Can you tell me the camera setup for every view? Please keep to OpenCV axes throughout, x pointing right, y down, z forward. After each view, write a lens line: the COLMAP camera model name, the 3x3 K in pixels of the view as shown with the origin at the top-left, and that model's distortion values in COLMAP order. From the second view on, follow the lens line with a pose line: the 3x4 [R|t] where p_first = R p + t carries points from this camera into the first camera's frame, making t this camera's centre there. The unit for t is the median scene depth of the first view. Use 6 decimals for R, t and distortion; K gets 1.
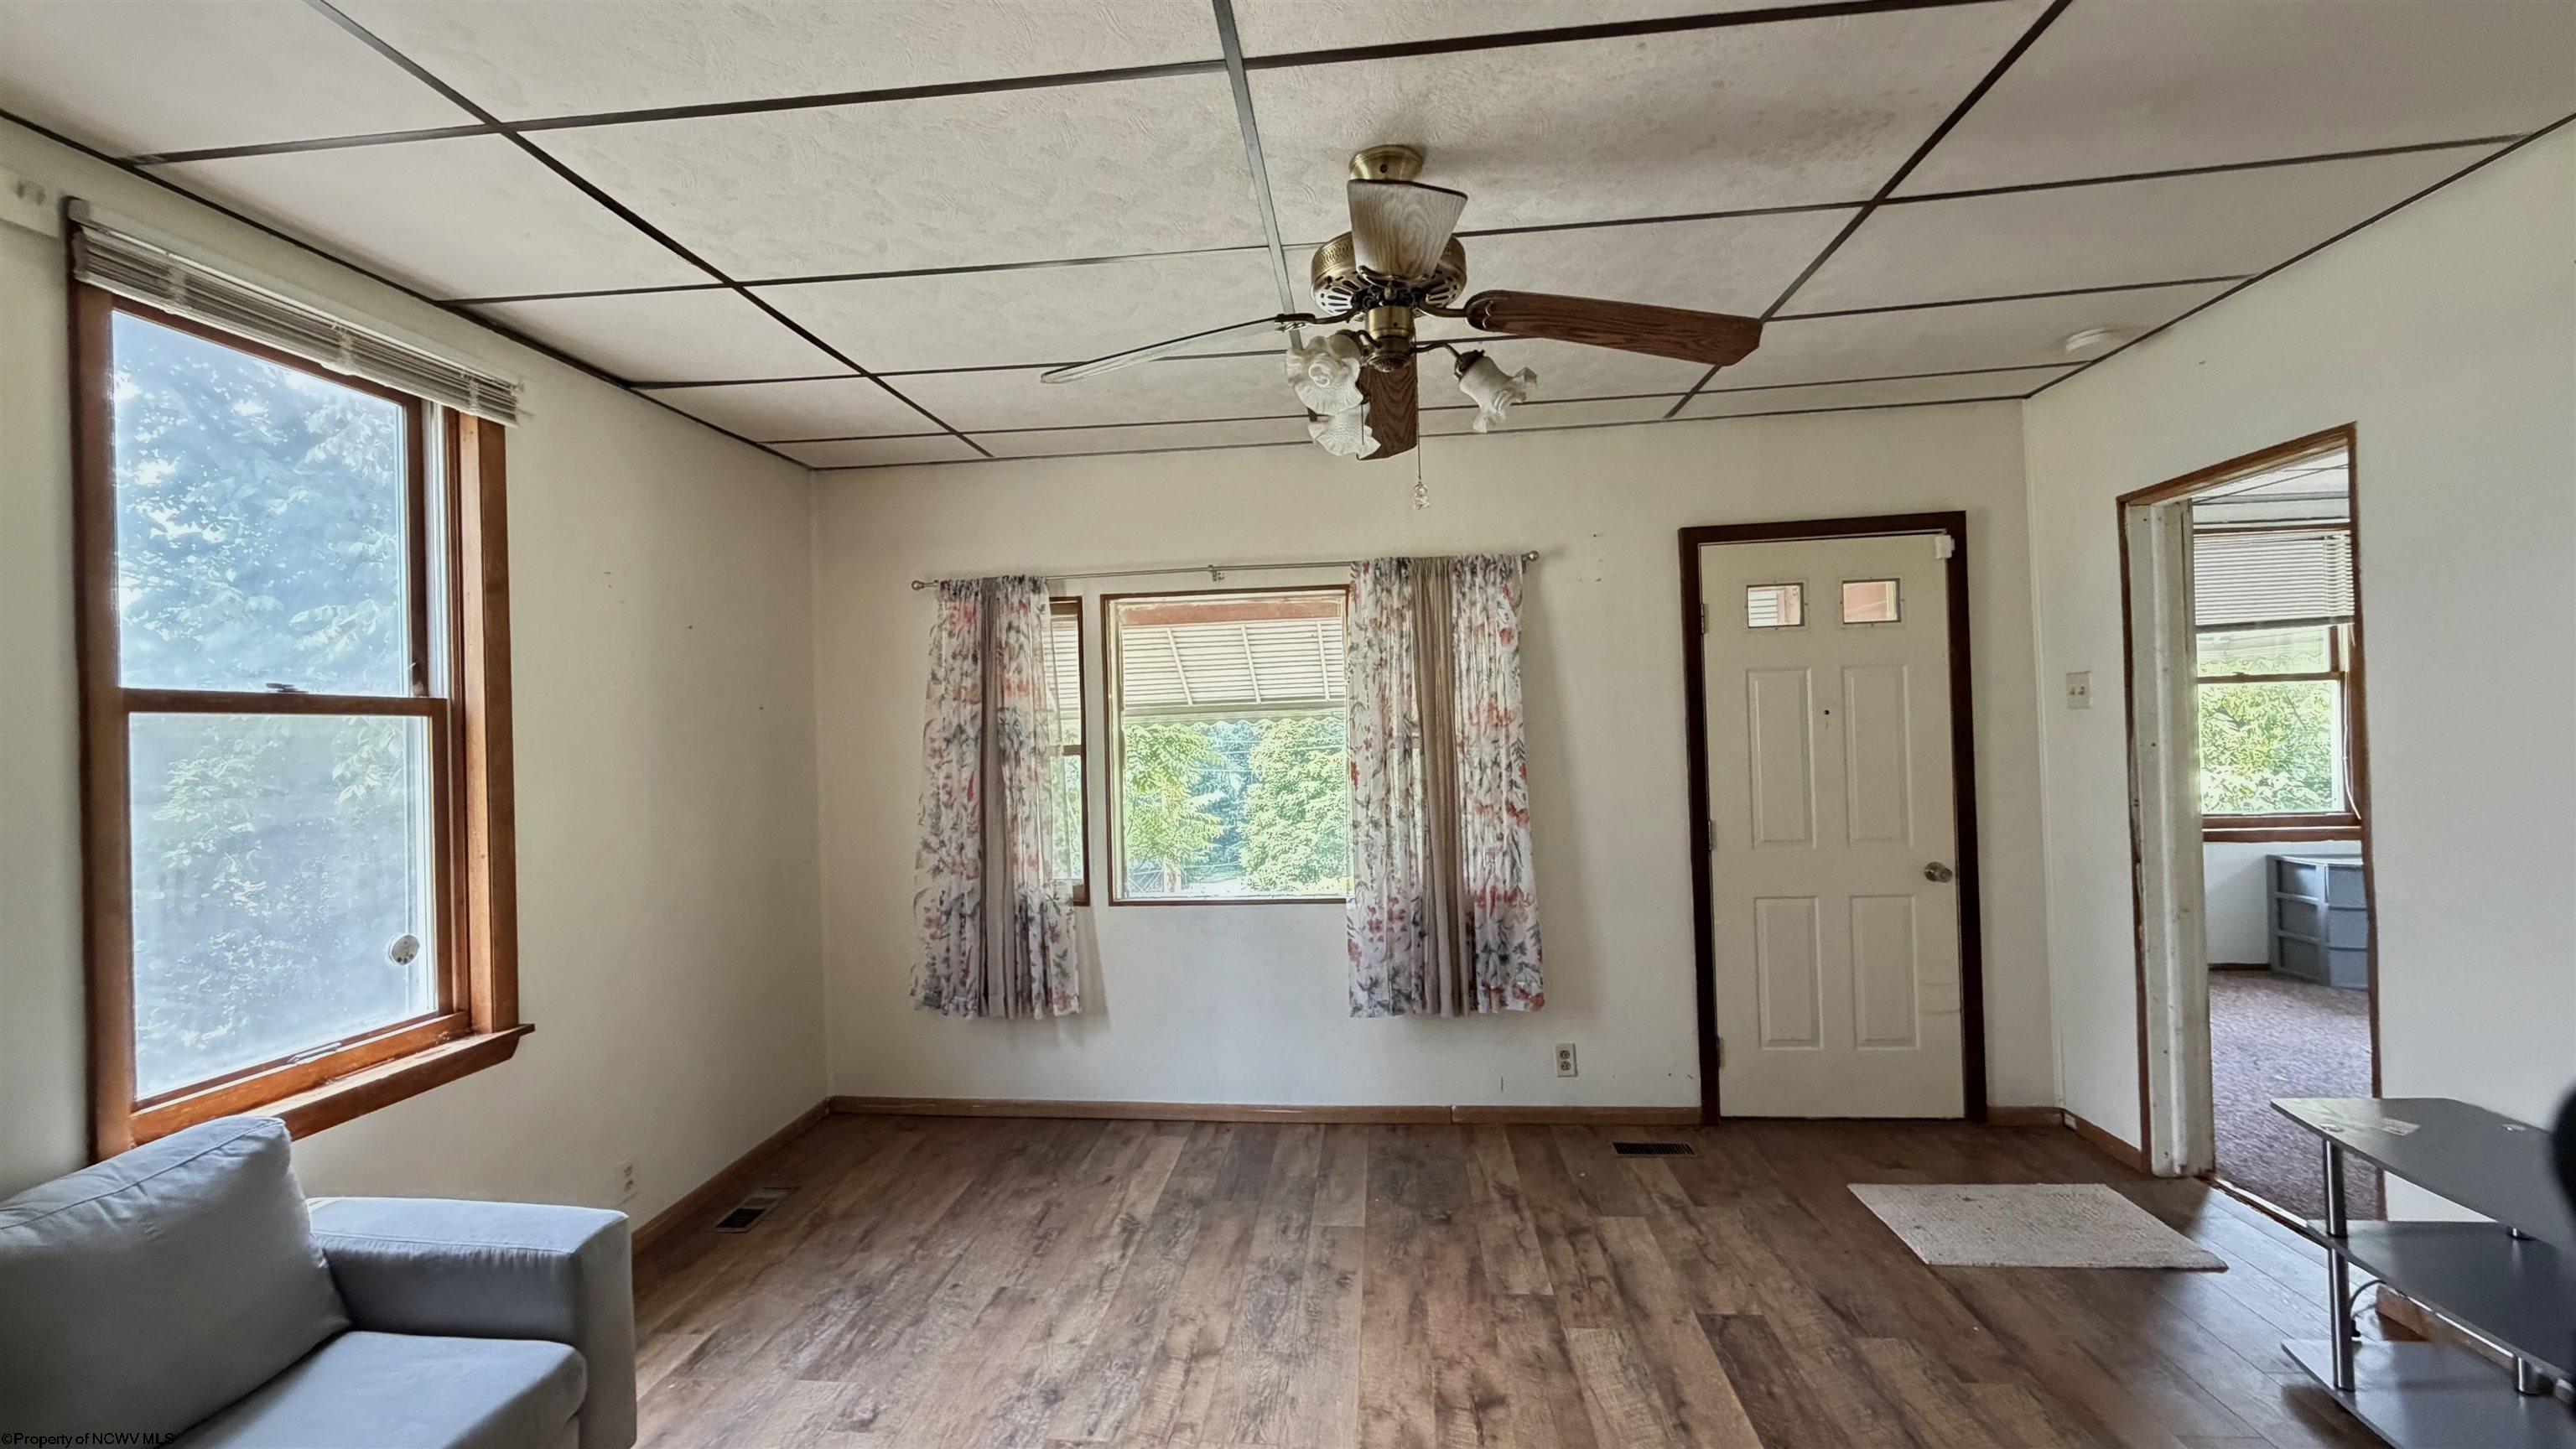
lens RADIAL K [[1035.8, 0, 1288.8], [0, 1035.8, 725.9], [0, 0, 1]] dist [-0.002553, -0.000870]
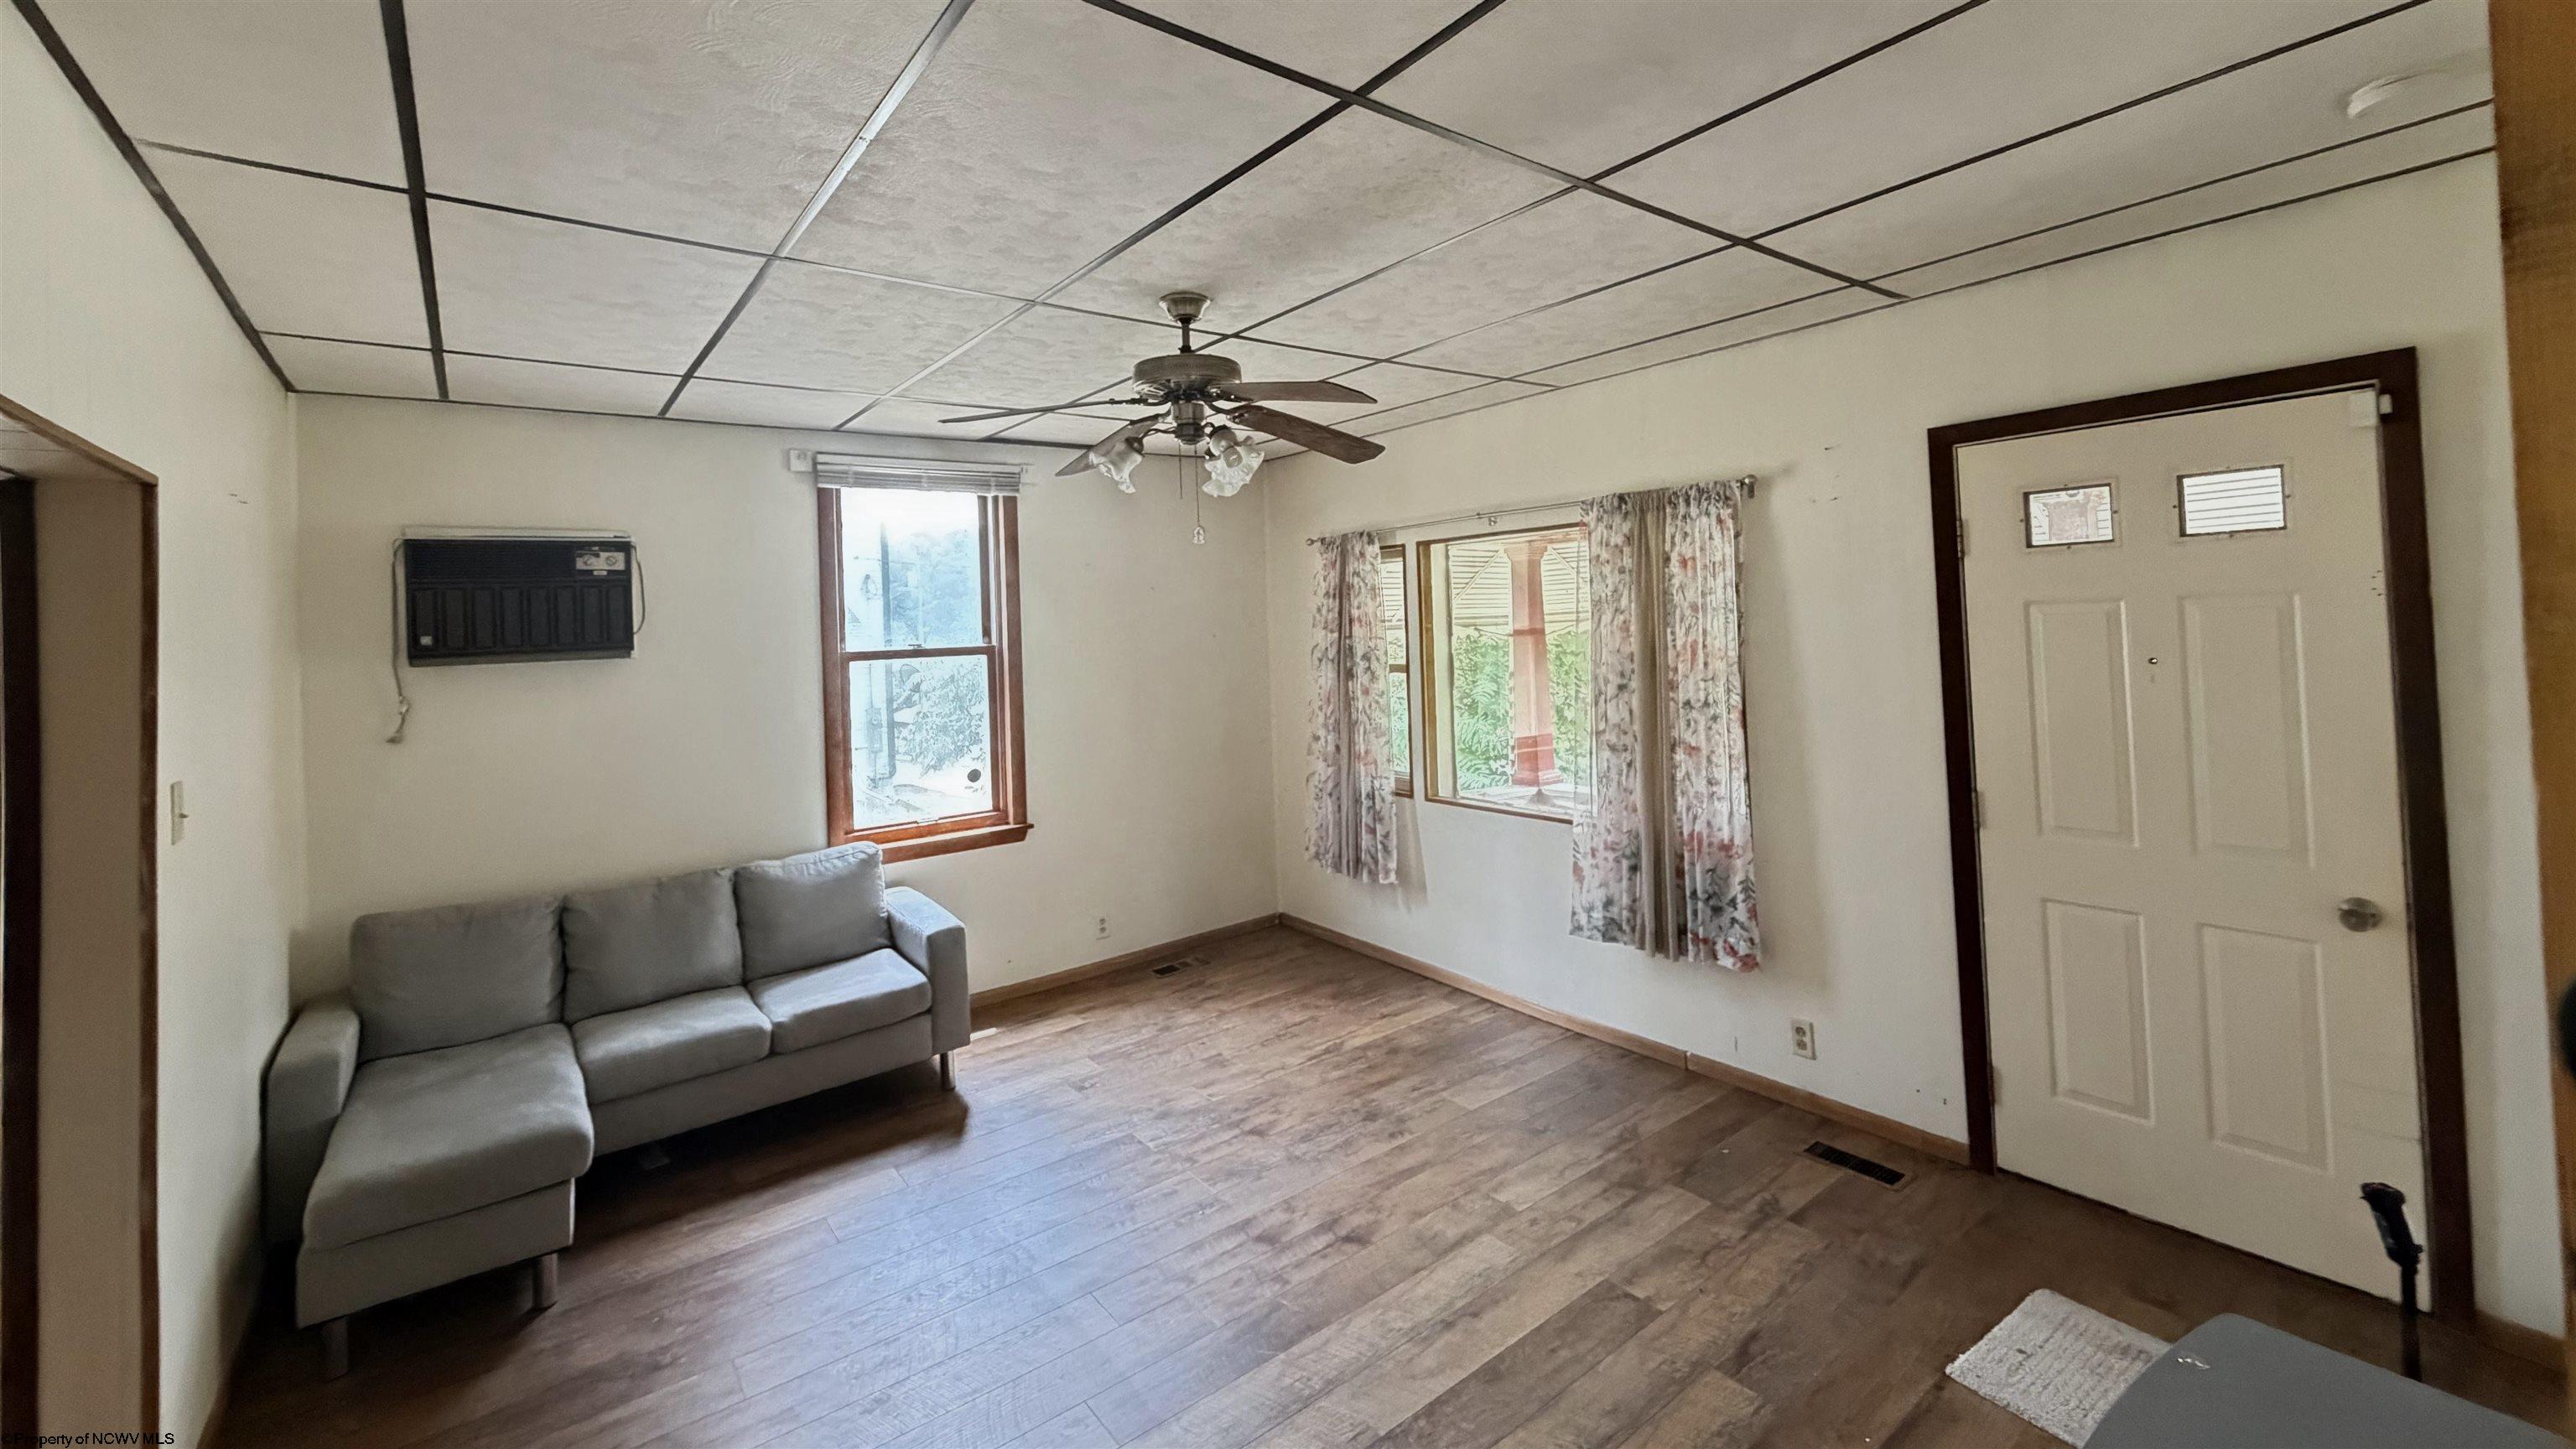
lens RADIAL K [[1035.8, 0, 1262.4], [0, 1035.8, 600.9], [0, 0, 1]] dist [-0.002553, -0.000870]
pose [[0.672448, -0.012973, -0.740030, 0.644302], [0.022859, 0.999733, 0.003246, -0.071855], [0.739791, -0.019099, 0.672566, 0.061474]]
